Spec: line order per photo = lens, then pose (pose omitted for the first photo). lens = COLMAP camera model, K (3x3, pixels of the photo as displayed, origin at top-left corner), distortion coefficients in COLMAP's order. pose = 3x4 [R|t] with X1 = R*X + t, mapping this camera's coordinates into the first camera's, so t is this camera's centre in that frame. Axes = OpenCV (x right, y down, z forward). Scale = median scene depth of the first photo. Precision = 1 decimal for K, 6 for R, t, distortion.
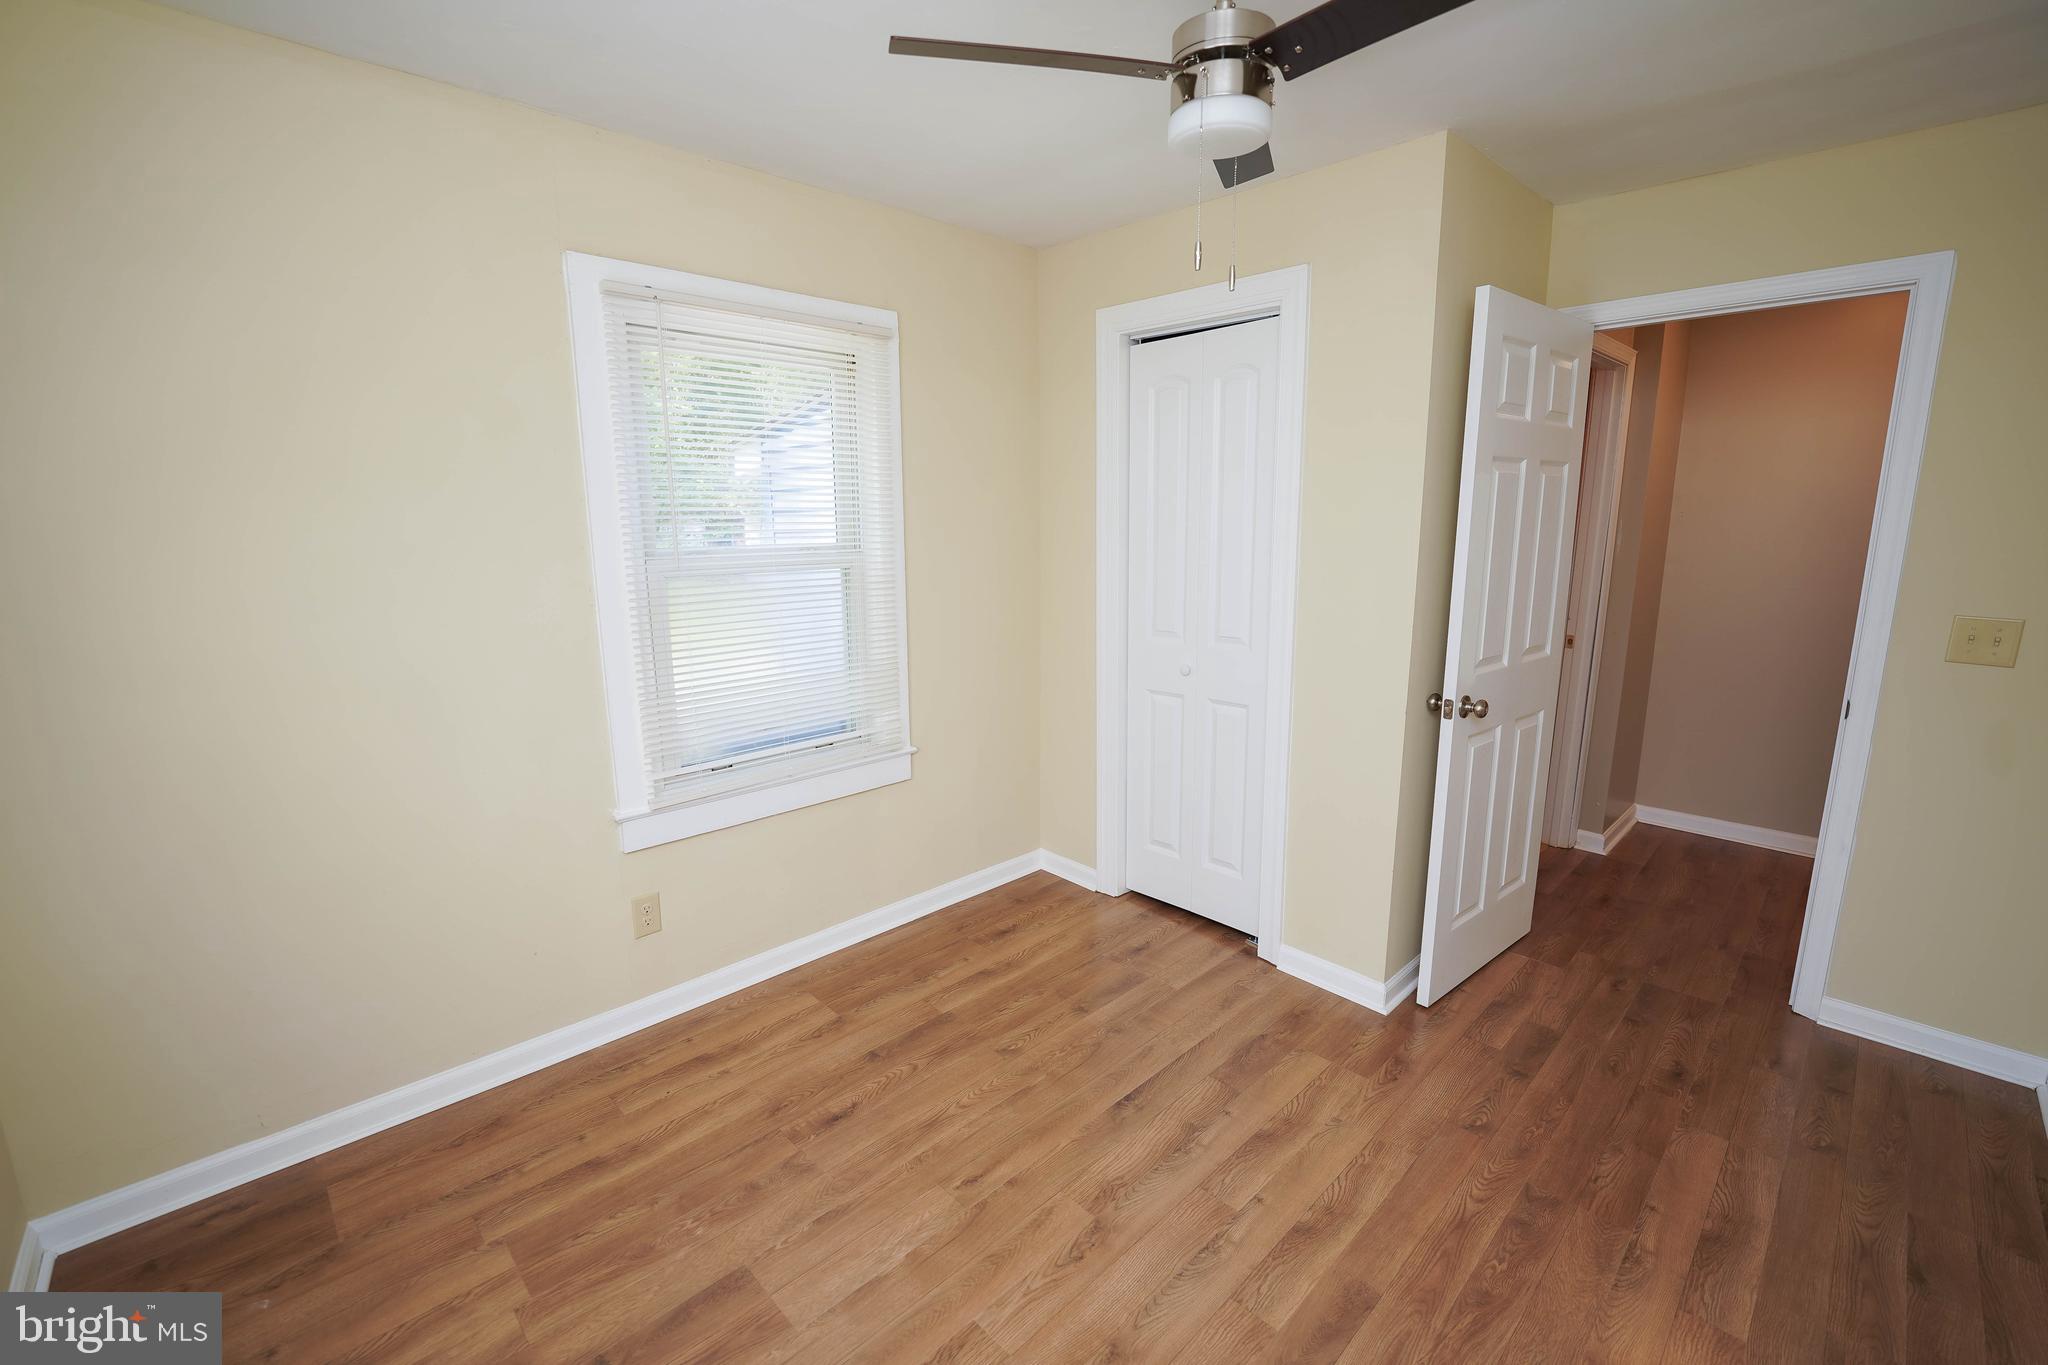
lens RADIAL K [[850.8, 0, 1028.4], [0, 850.8, 681.1], [0, 0, 1]] dist [-0.021285, 0.000211]
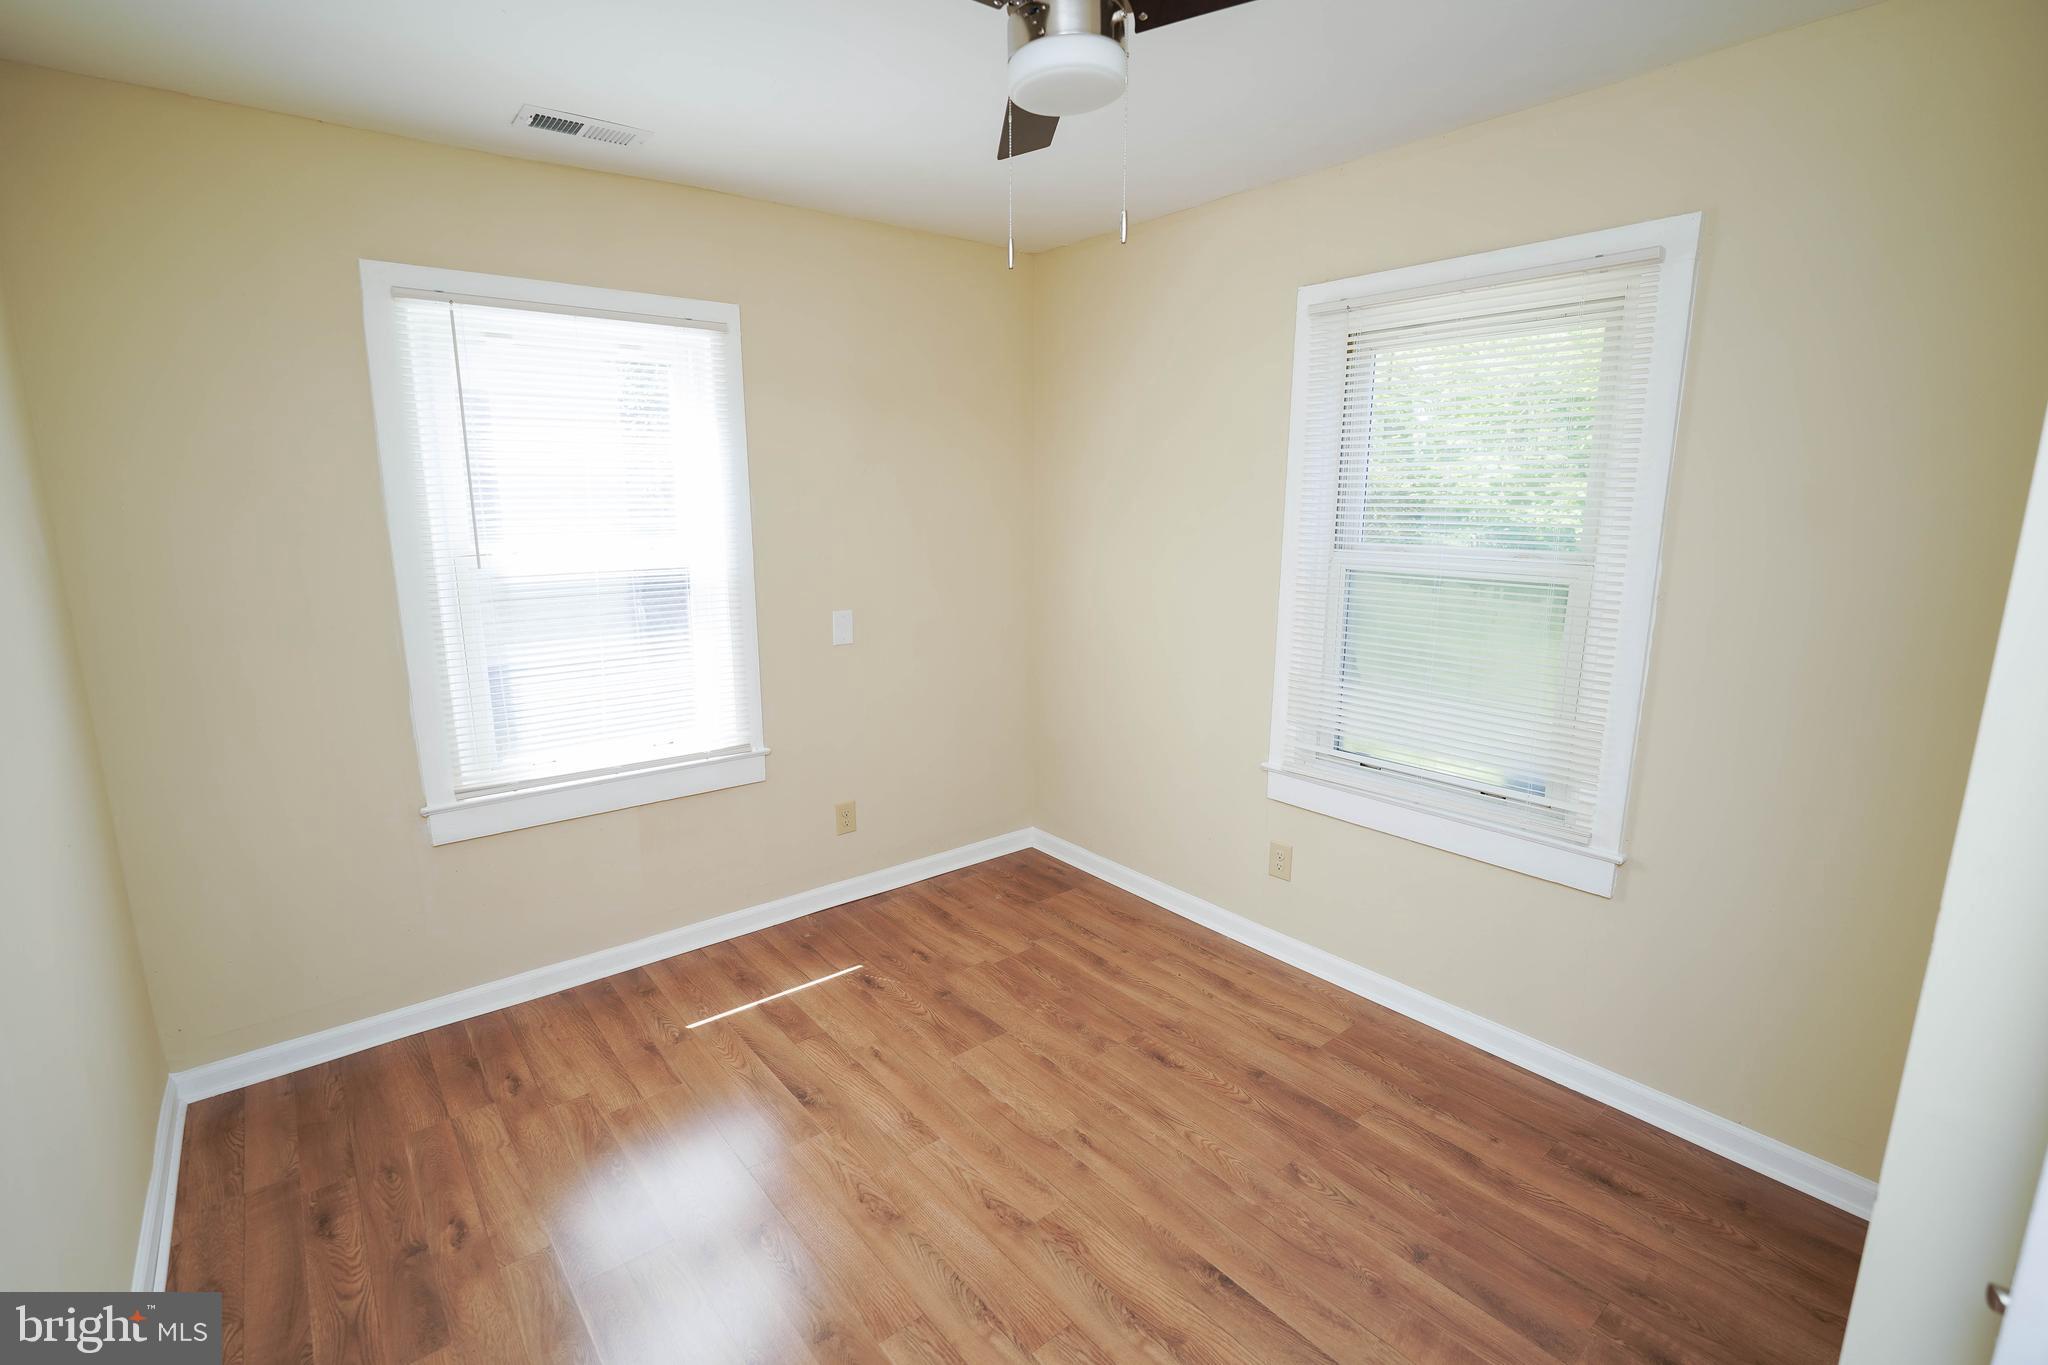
lens RADIAL K [[955.6, 0, 1037.8], [0, 955.6, 691.3], [0, 0, 1]] dist [-0.024462, 0.001226]
pose [[-0.087005, 0.202199, -0.975472, 0.882727], [-0.189058, 0.958039, 0.215448, -0.176747], [0.978104, 0.203166, -0.045127, 0.781477]]
